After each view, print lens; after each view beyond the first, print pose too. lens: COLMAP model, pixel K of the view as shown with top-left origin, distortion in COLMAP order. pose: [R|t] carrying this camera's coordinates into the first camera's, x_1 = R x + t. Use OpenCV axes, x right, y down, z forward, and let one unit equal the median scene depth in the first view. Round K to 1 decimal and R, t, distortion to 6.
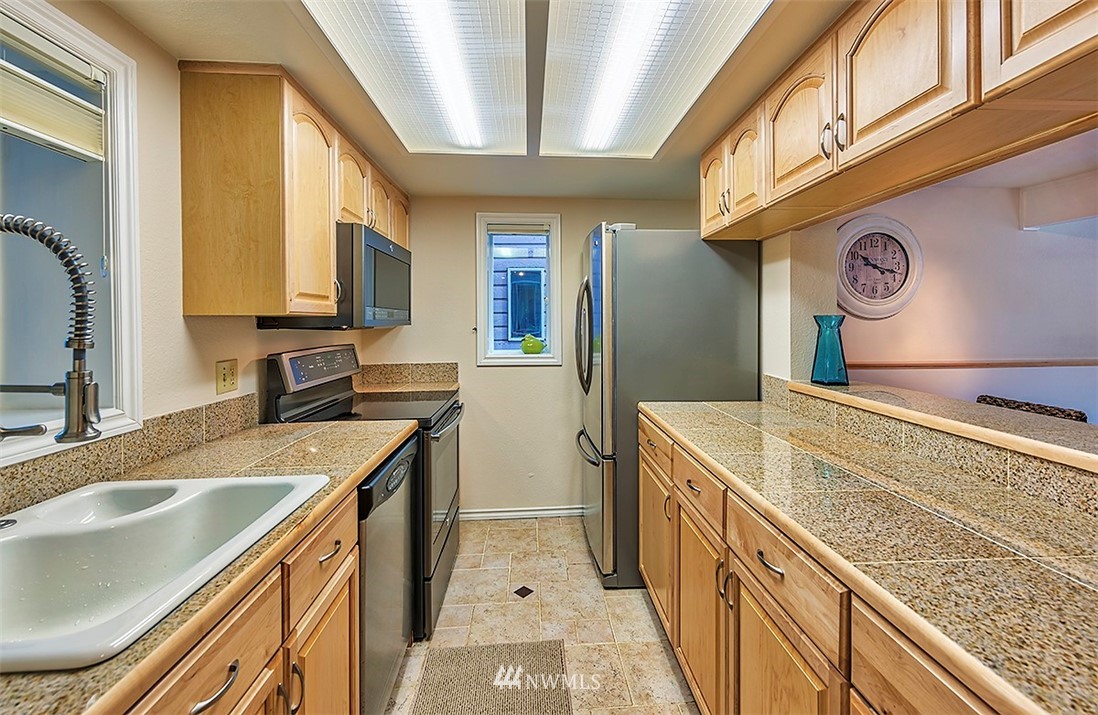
lens RADIAL K [[464.5, 0, 560.2], [0, 464.5, 316.0], [0, 0, 1]] dist [0.009577, -0.000349]
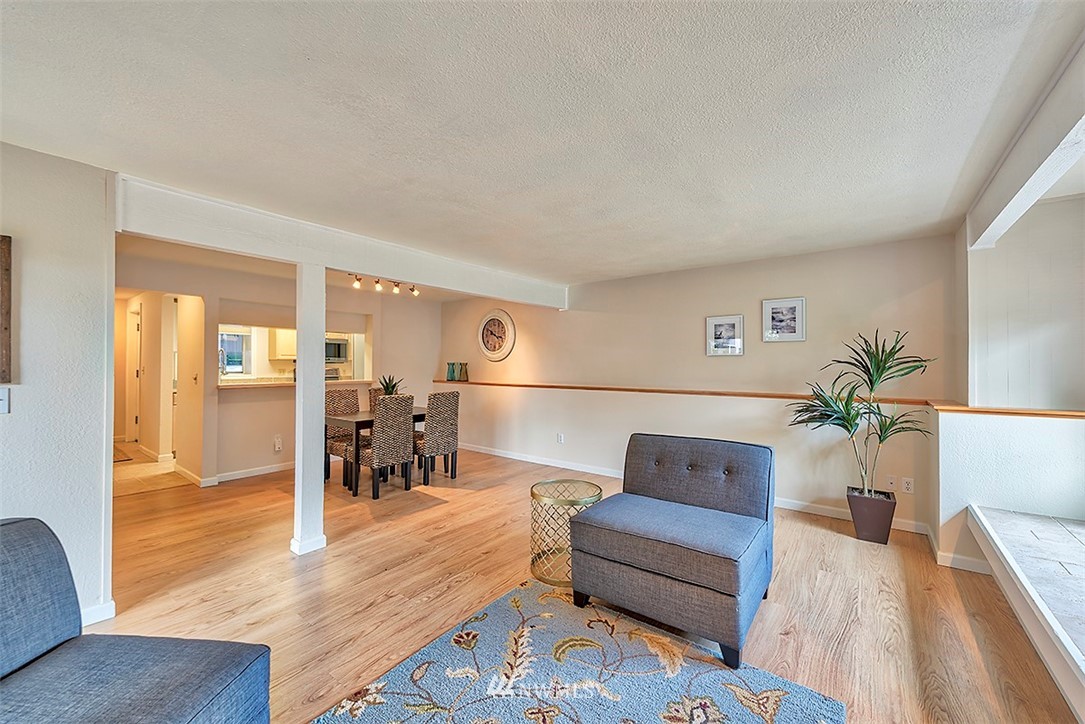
lens RADIAL K [[423.1, 0, 545.2], [0, 423.1, 360.8], [0, 0, 1]] dist [0.000013, -0.000059]
pose [[0.749587, 0.000288, -0.661906, 3.116510], [-0.002452, 0.999994, -0.002342, 0.011993], [0.661901, 0.003379, 0.749583, -0.338853]]
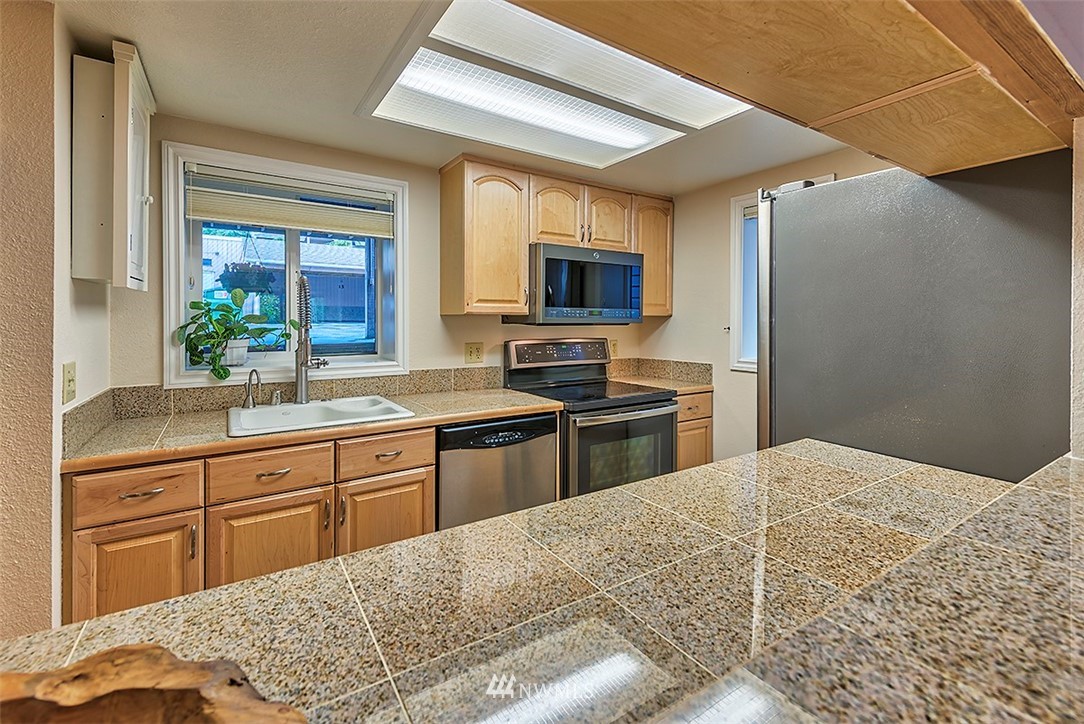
lens RADIAL K [[465.5, 0, 524.6], [0, 465.5, 322.3], [0, 0, 1]] dist [0.004444, 0.000101]
pose [[0.471514, 0.010447, -0.881797, 0.583926], [0.002868, 0.999906, 0.013380, 0.003223], [0.881854, -0.008838, 0.471439, 0.303822]]
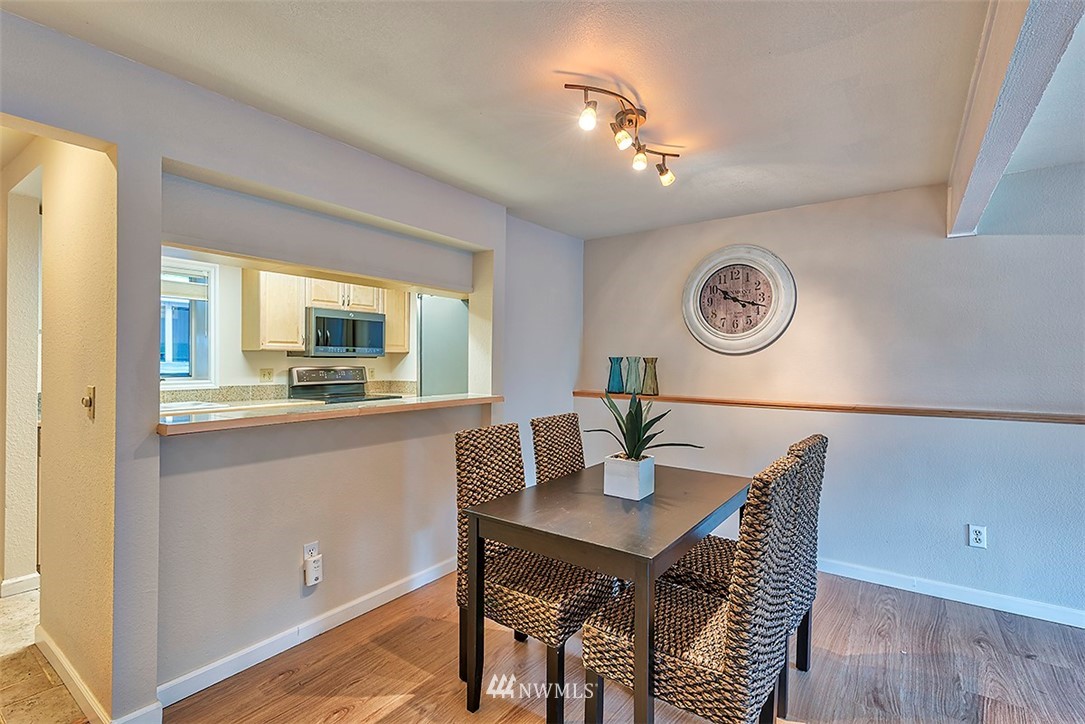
lens RADIAL K [[505.3, 0, 541.3], [0, 505.3, 359.1], [0, 0, 1]] dist [-0.000372, -0.000012]
pose [[0.767358, 0.006887, -0.641182, 1.579424], [-0.003441, 0.999972, 0.006622, 0.016481], [0.641210, -0.002875, 0.767360, -0.082671]]
